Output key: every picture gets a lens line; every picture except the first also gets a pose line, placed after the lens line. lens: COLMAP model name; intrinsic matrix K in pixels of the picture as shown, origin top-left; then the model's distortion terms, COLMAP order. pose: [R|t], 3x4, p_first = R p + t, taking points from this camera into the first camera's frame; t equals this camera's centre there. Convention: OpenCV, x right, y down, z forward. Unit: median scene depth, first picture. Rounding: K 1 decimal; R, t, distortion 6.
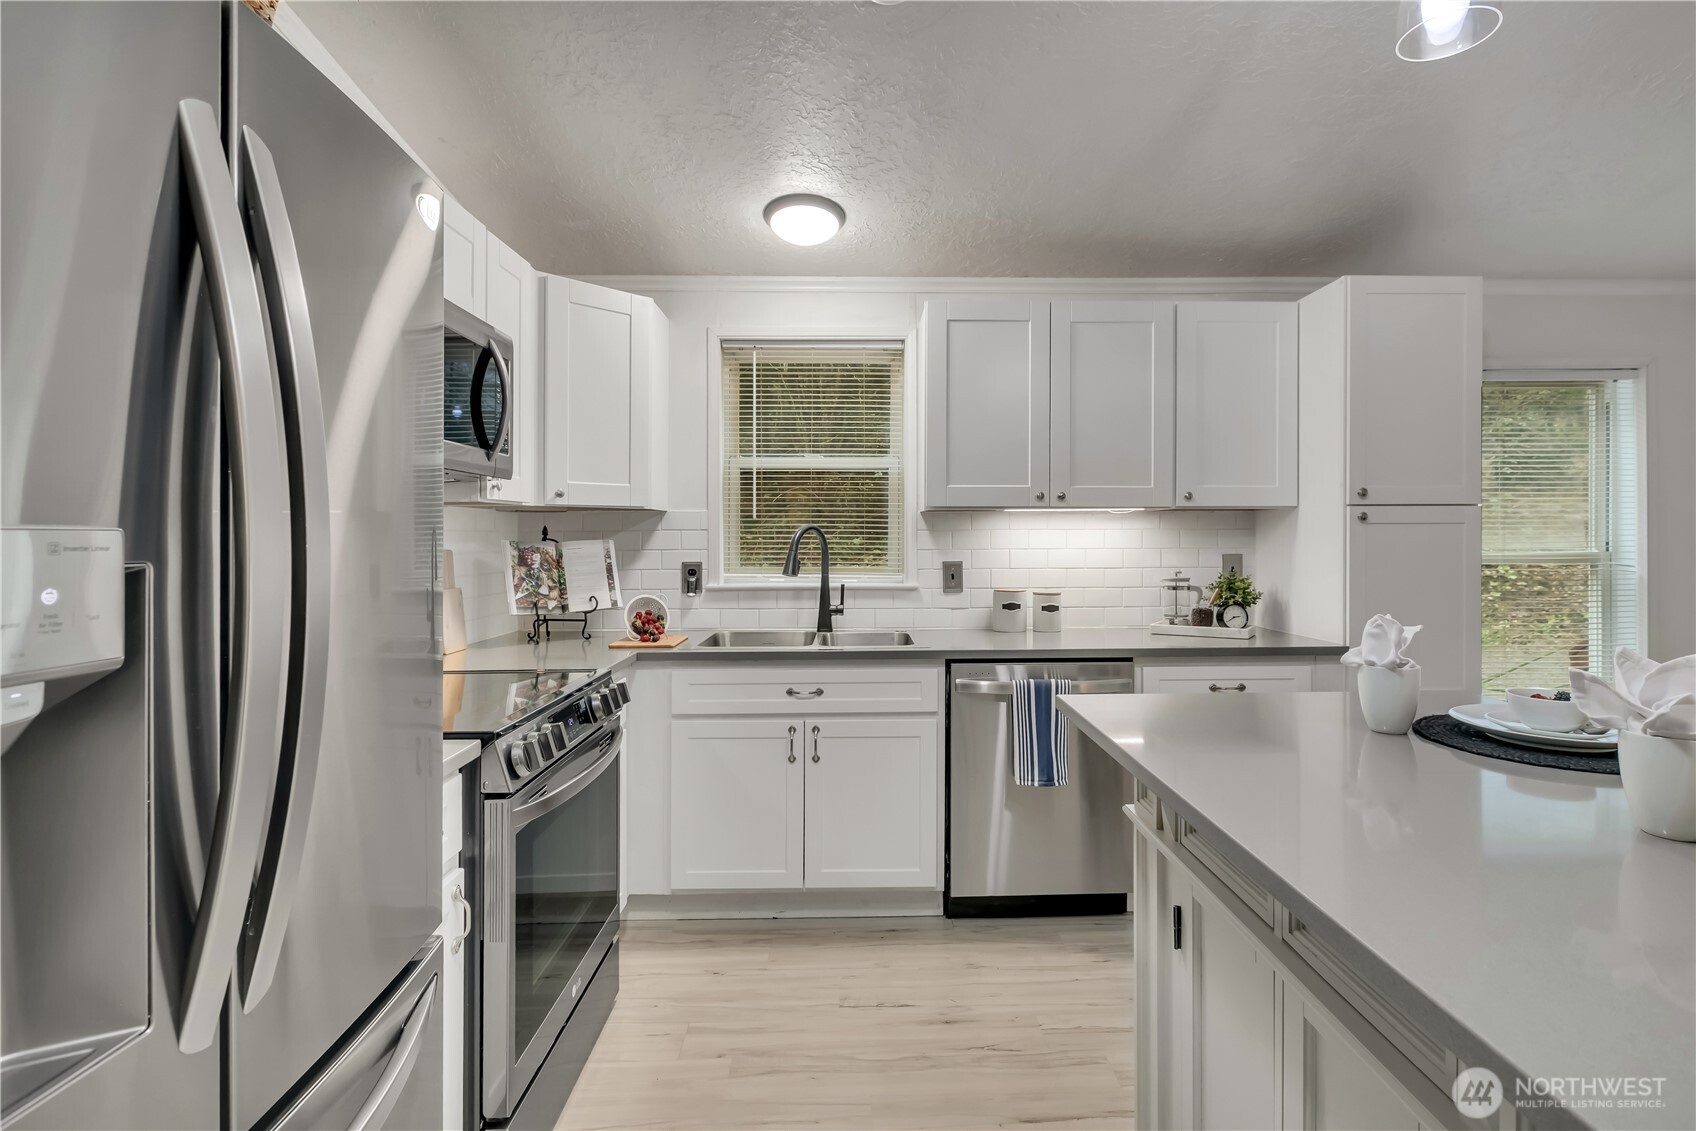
lens RADIAL K [[828.1, 0, 873.7], [0, 828.1, 541.4], [0, 0, 1]] dist [-0.002236, 0.001583]
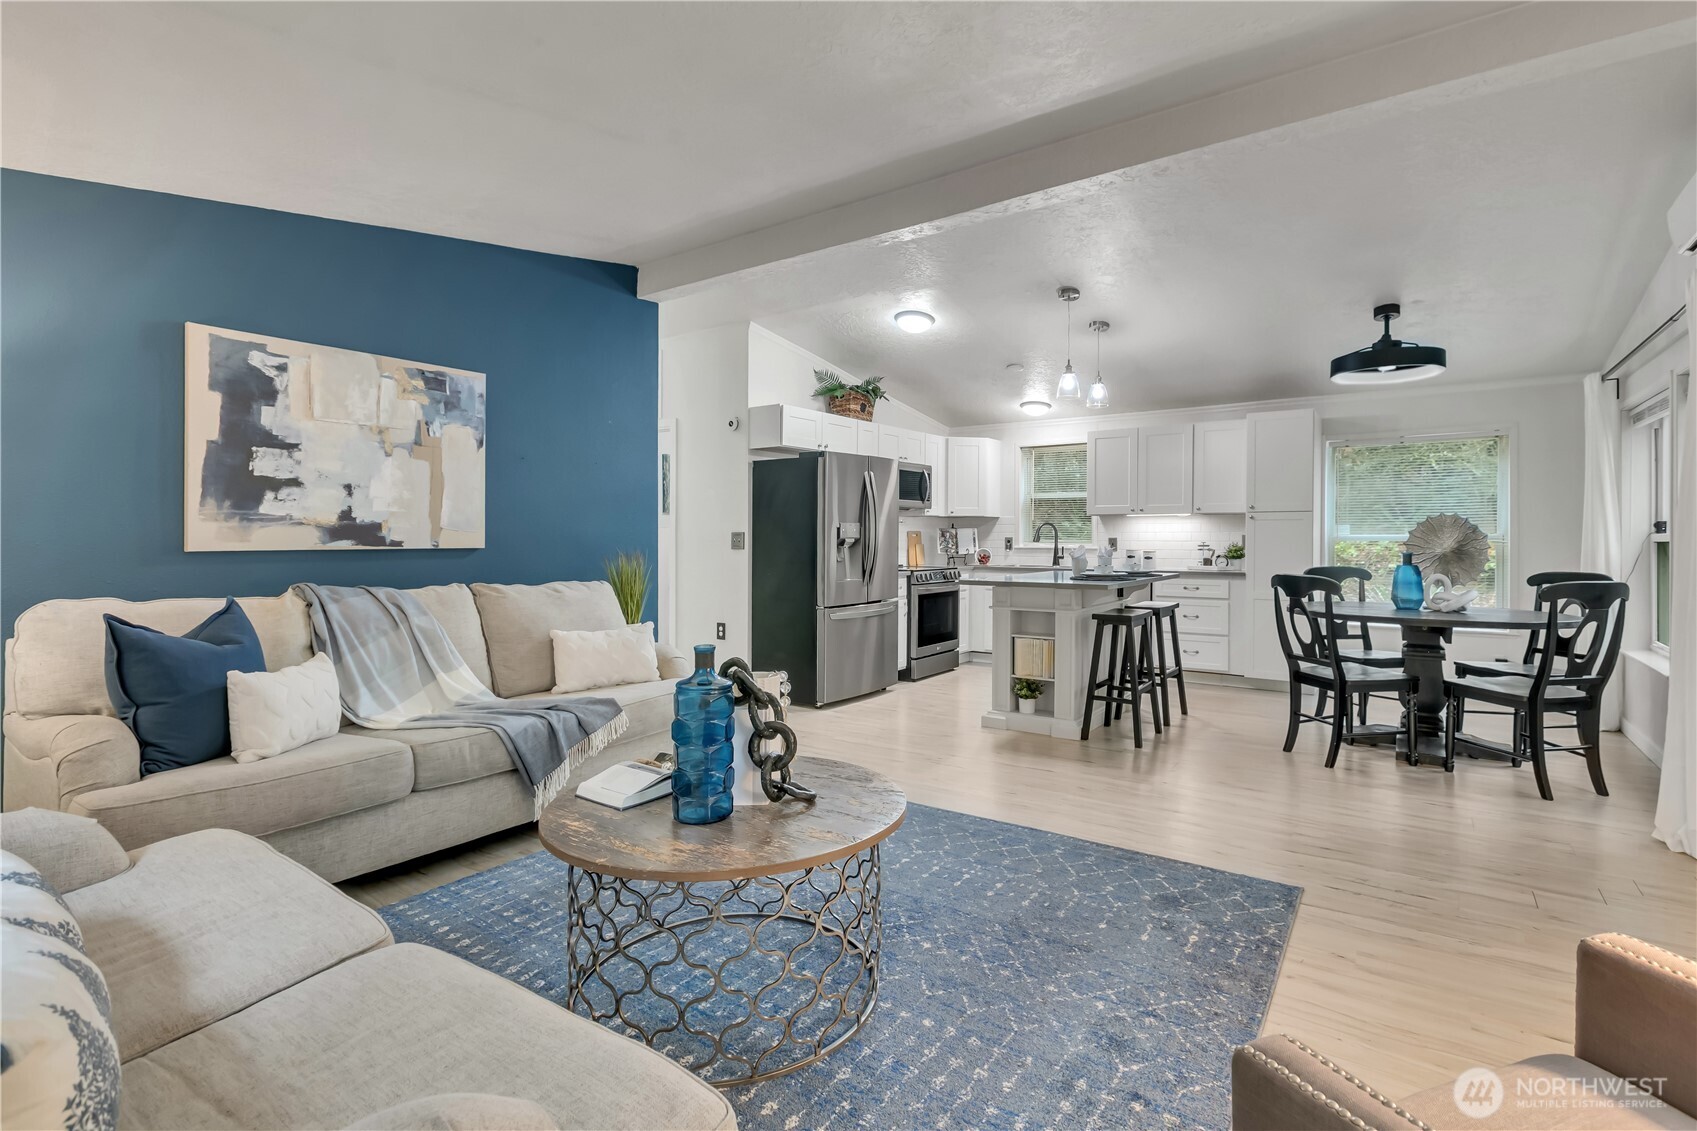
lens RADIAL K [[800.7, 0, 867.2], [0, 800.7, 540.0], [0, 0, 1]] dist [0.001547, -0.000204]
pose [[0.805941, 0.008200, -0.591939, 0.930235], [-0.007089, 0.999966, 0.004200, 0.028458], [0.591954, 0.000812, 0.805972, -1.284280]]
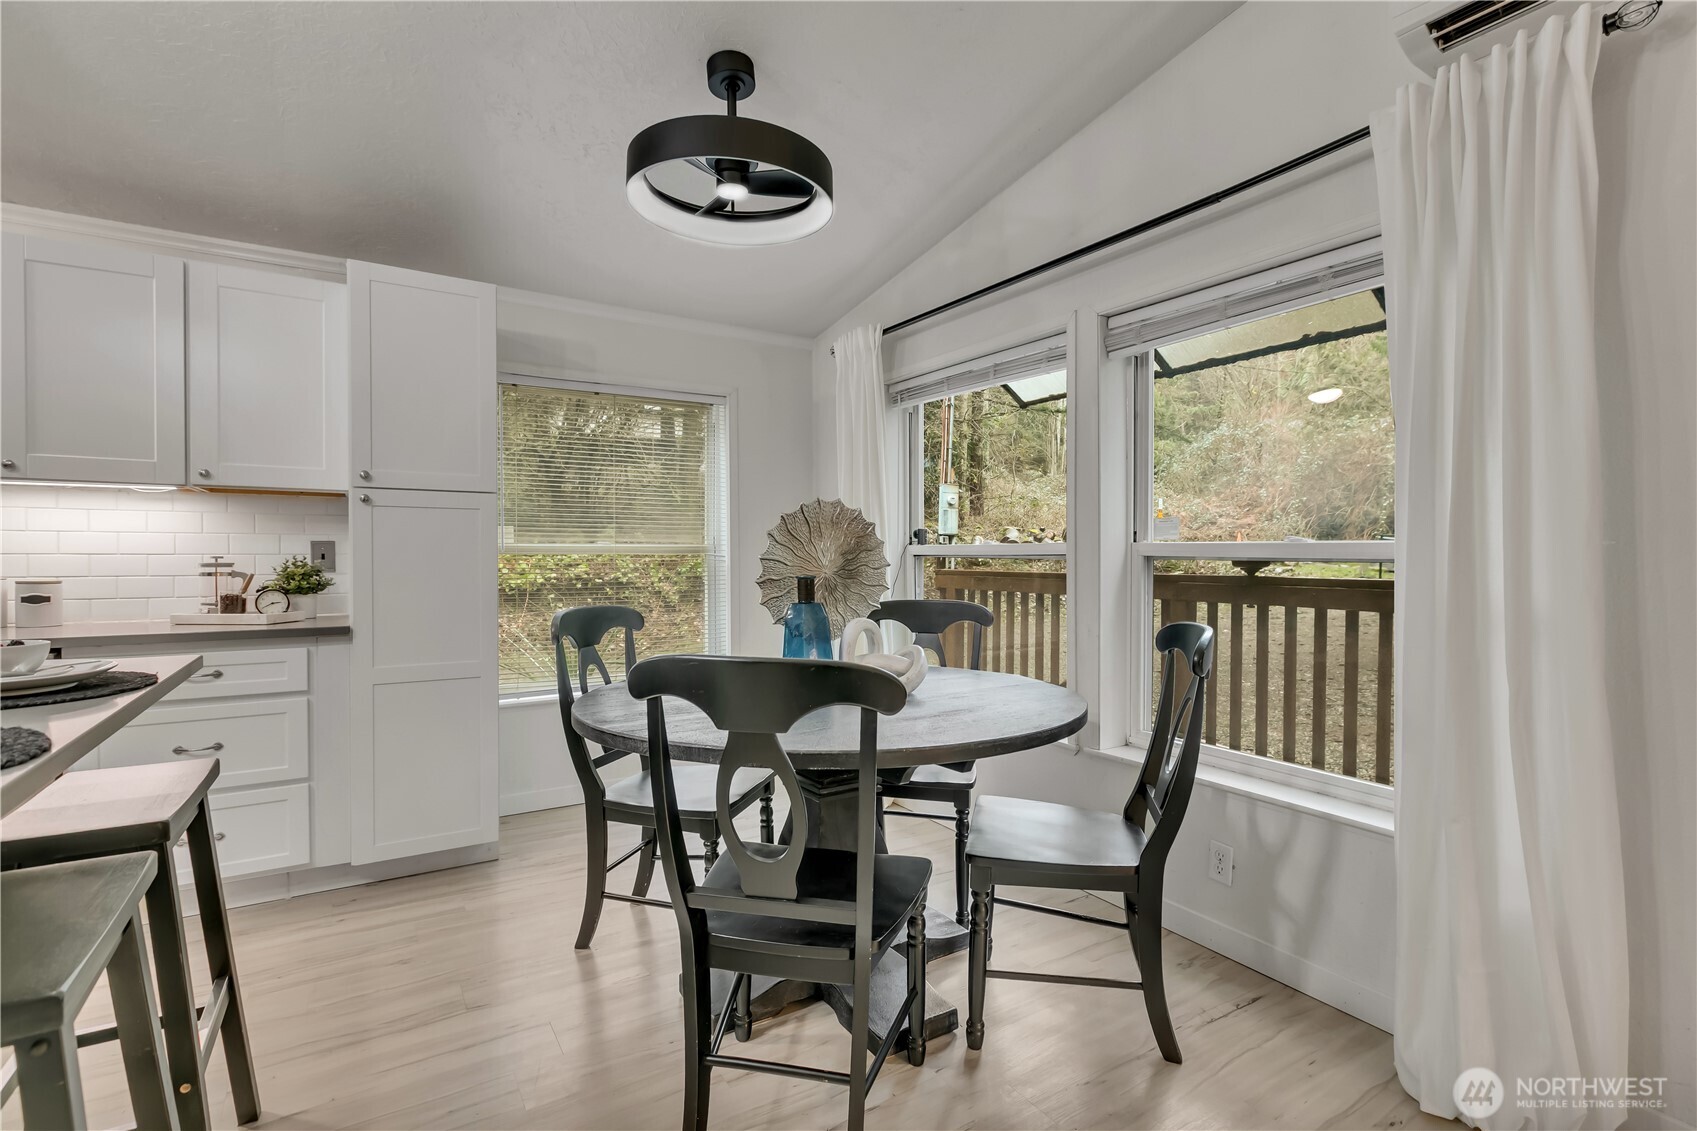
lens RADIAL K [[800.7, 0, 857.6], [0, 800.7, 547.0], [0, 0, 1]] dist [0.001547, -0.000204]
pose [[0.860597, 0.012483, 0.509134, 0.540250], [-0.005483, 0.999869, -0.015246, 0.036736], [-0.509257, 0.010330, 0.860552, -0.137572]]
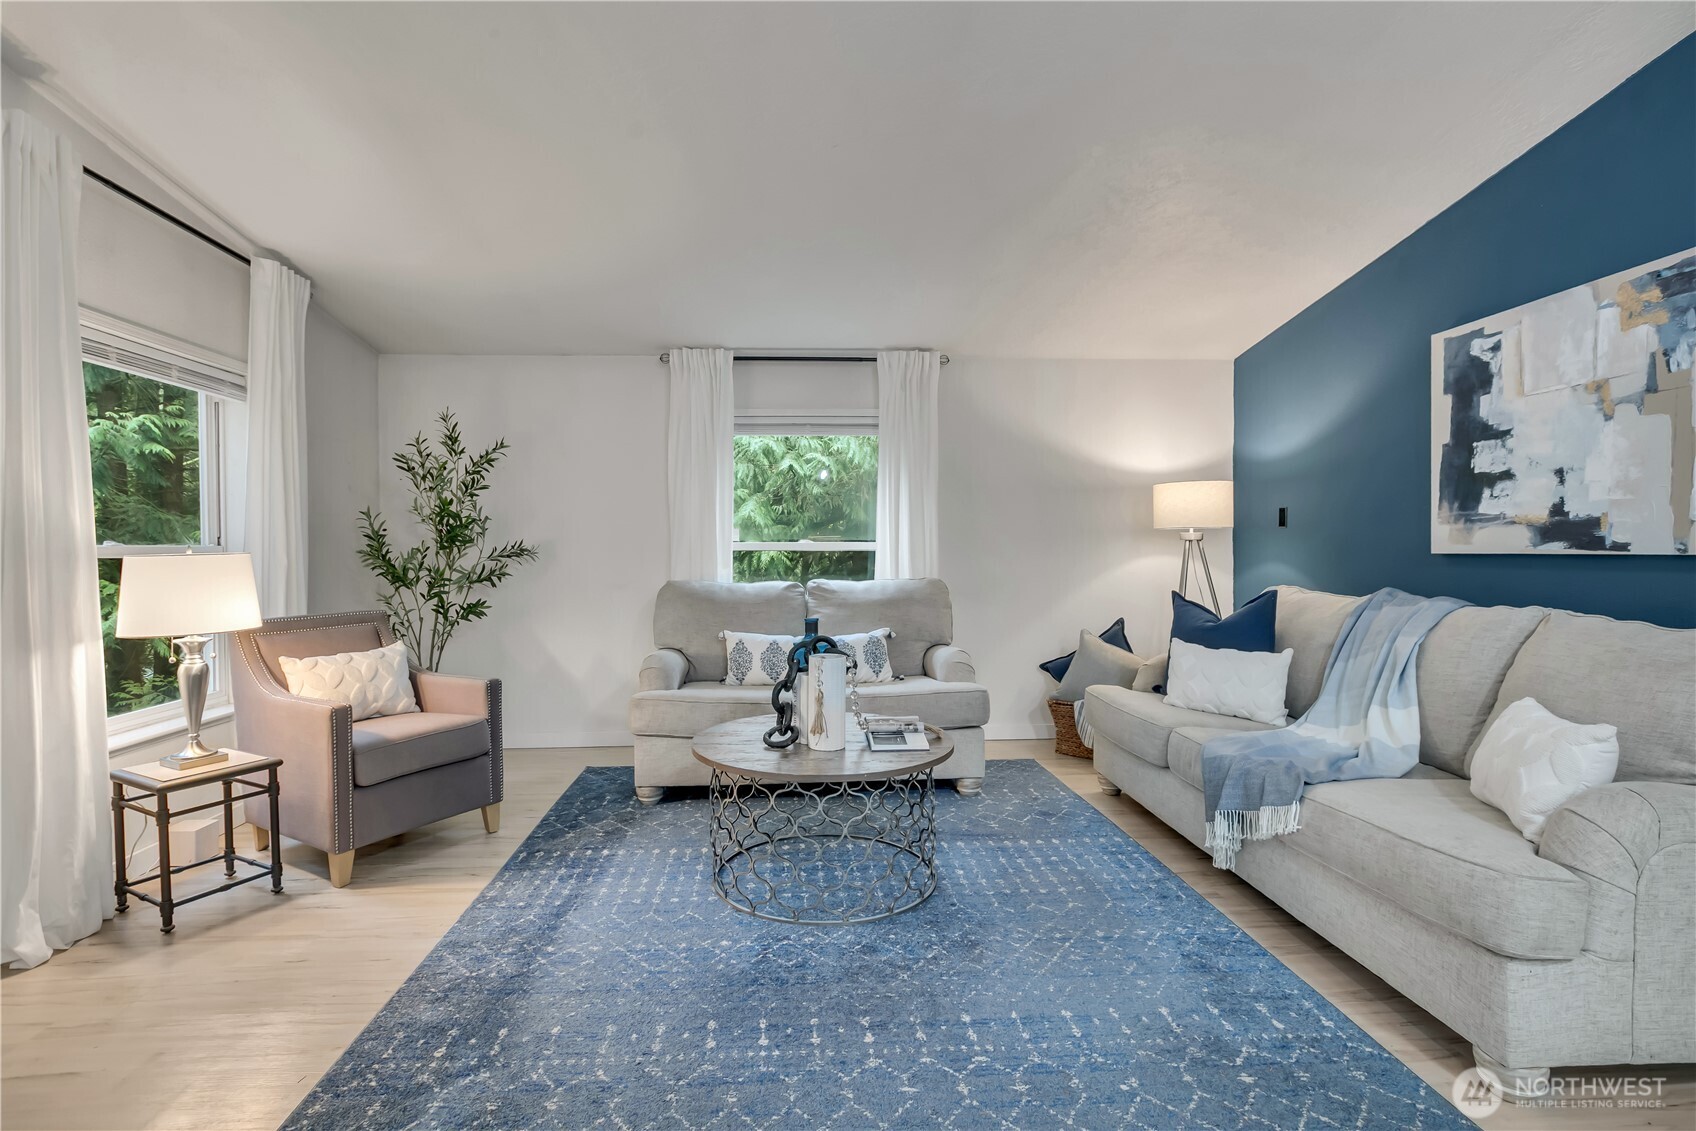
lens RADIAL K [[828.1, 0, 829.0], [0, 828.1, 557.8], [0, 0, 1]] dist [-0.002236, 0.001583]
pose [[-0.999584, 0.011478, -0.026455, 0.450726], [0.011106, 0.999838, 0.014159, 0.034373], [0.026613, 0.013859, -0.999550, 0.144303]]
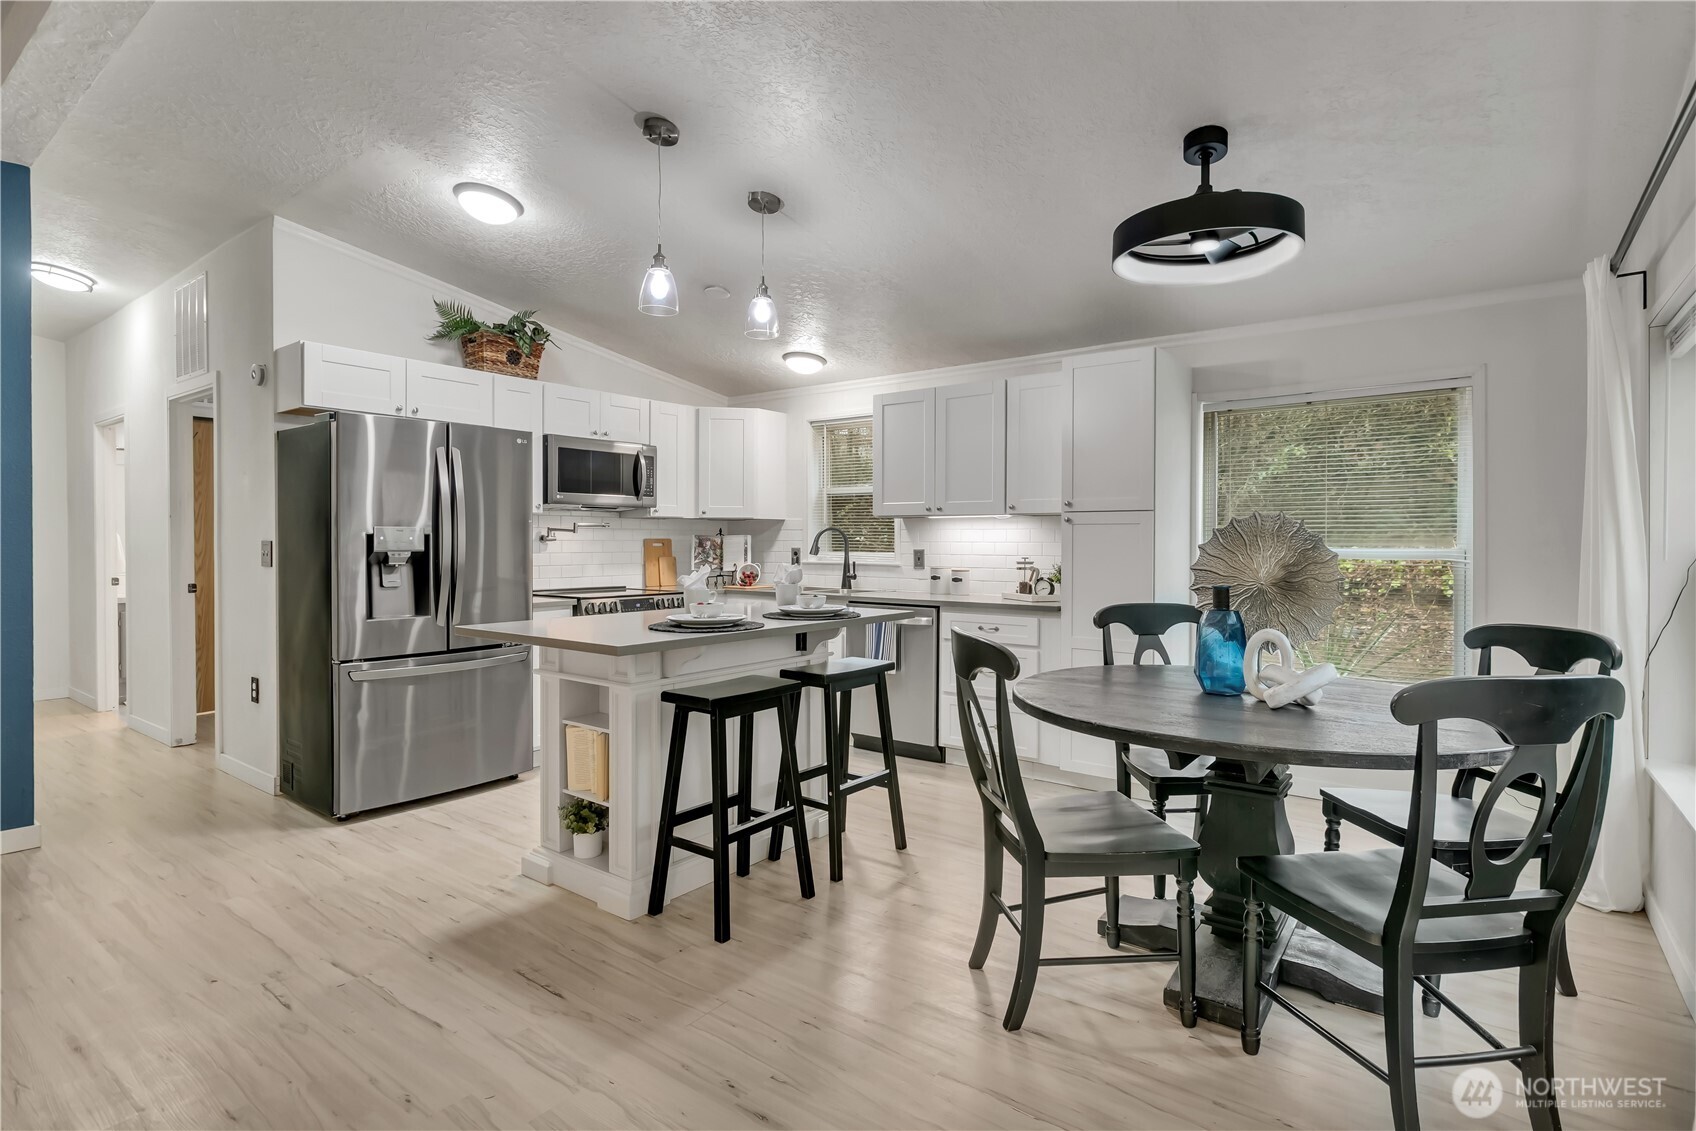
lens RADIAL K [[828.1, 0, 854.4], [0, 828.1, 540.5], [0, 0, 1]] dist [-0.002236, 0.001583]
pose [[0.785389, 0.006378, -0.618970, 1.071850], [-0.010500, 0.999940, -0.003020, 0.014220], [0.618913, 0.008870, 0.785409, -0.360752]]
